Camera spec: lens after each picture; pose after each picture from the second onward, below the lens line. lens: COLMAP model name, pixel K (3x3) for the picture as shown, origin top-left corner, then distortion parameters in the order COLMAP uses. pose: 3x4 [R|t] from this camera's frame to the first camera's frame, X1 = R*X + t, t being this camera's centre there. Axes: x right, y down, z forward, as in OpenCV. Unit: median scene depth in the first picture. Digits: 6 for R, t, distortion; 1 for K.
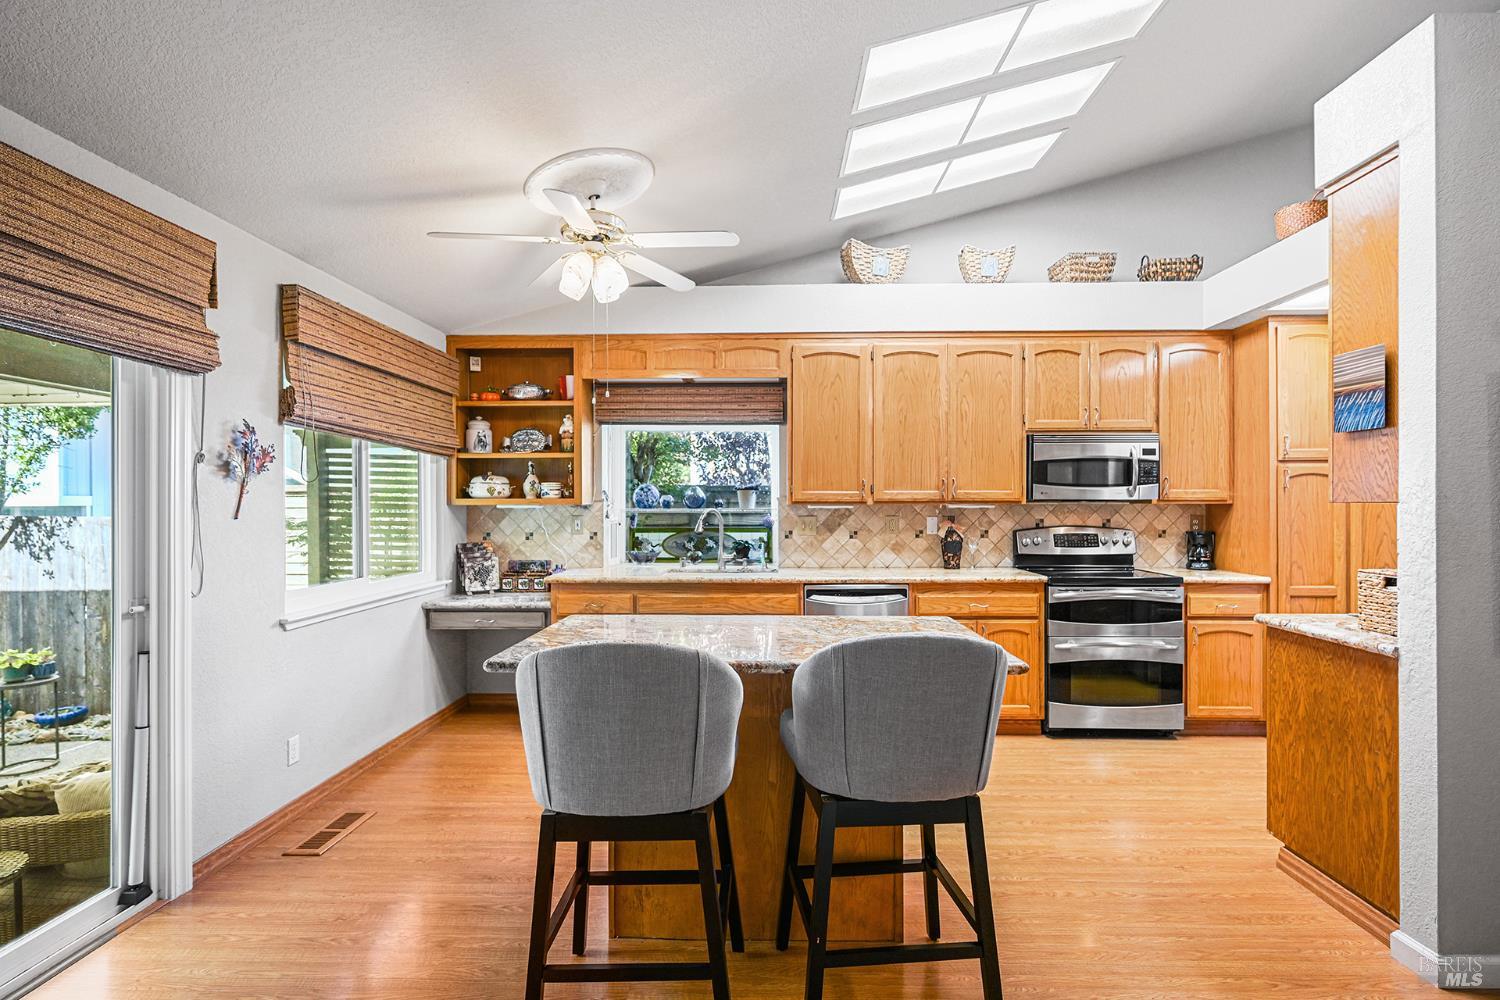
lens RADIAL K [[738.7, 0, 751.5], [0, 738.7, 505.7], [0, 0, 1]] dist [0.003474, -0.000102]
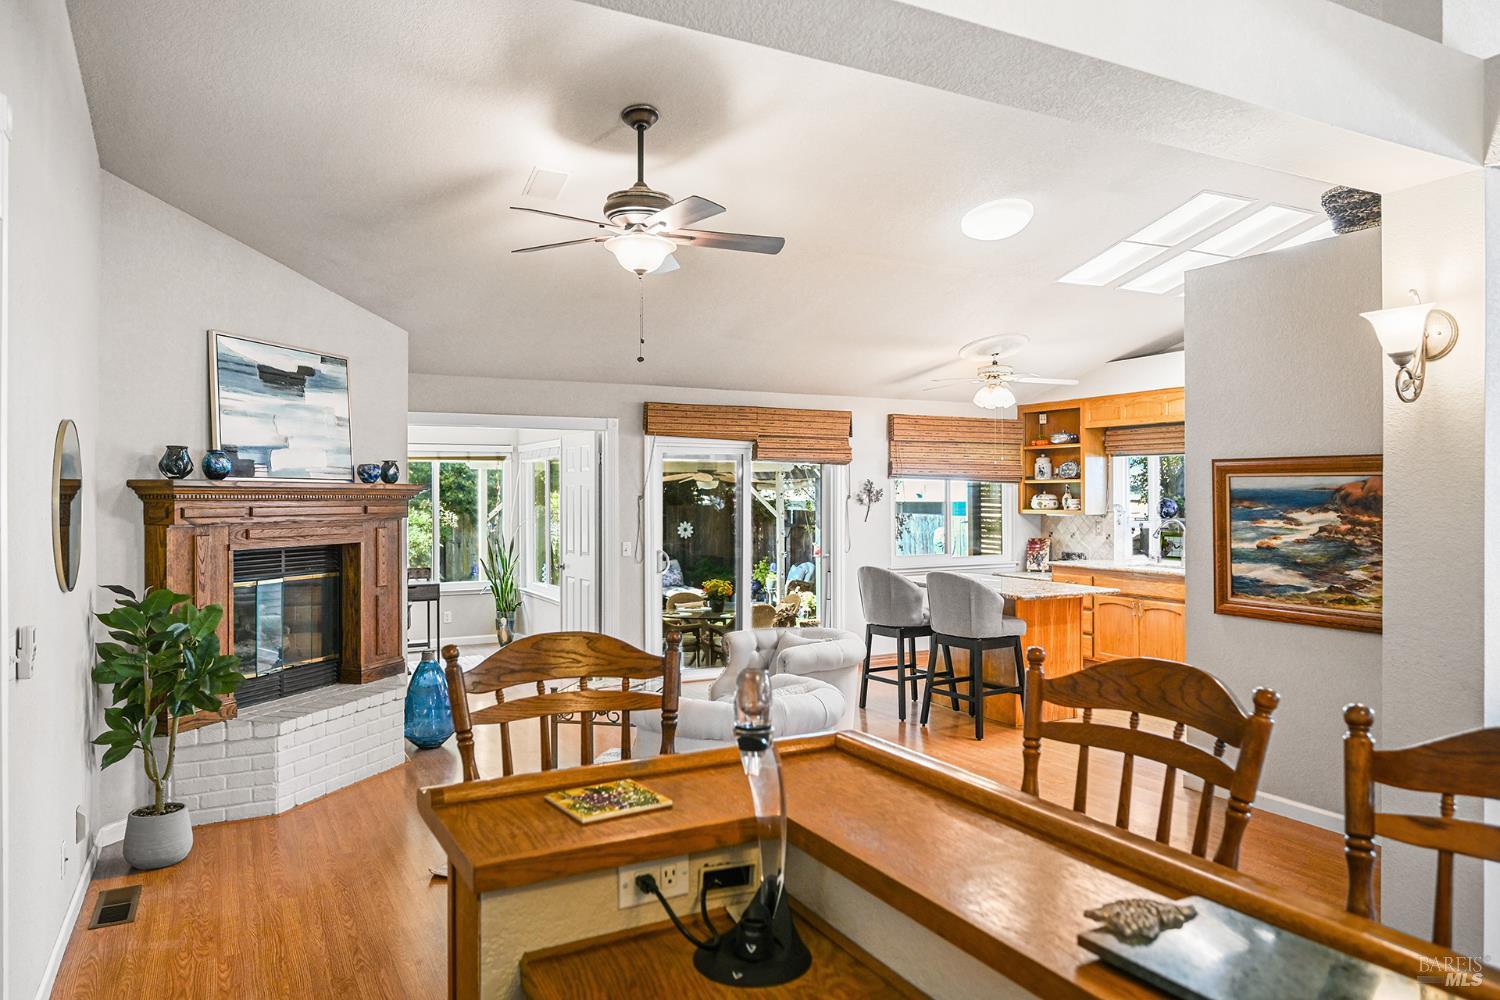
lens RADIAL K [[986.8, 0, 746.7], [0, 986.8, 492.3], [0, 0, 1]] dist [0.005953, 0.003568]
pose [[0.489167, -0.001487, -0.872189, 1.121438], [0.001925, 0.999998, -0.000626, -0.045097], [0.872188, -0.001373, 0.489169, -0.523413]]
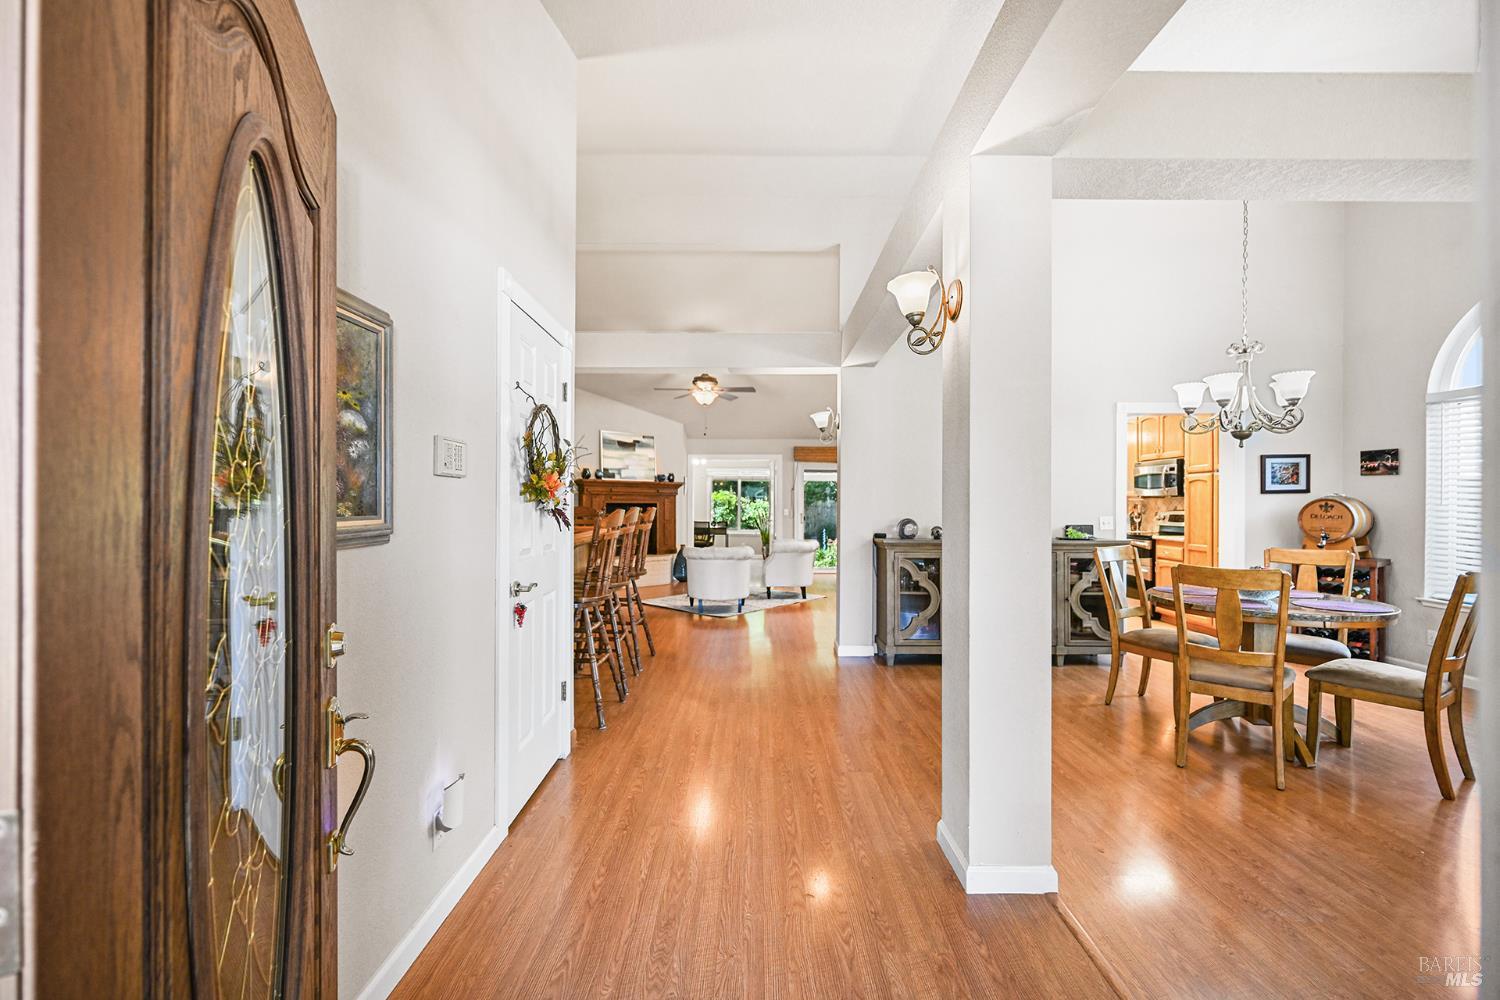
lens RADIAL K [[610.0, 0, 747.7], [0, 610.0, 502.6], [0, 0, 1]] dist [-0.001434, -0.000029]
pose [[0.018718, 0.004644, -0.999814, 1.899635], [-0.000994, 0.999989, 0.004626, 0.003974], [0.999824, 0.000907, 0.018722, -0.073374]]
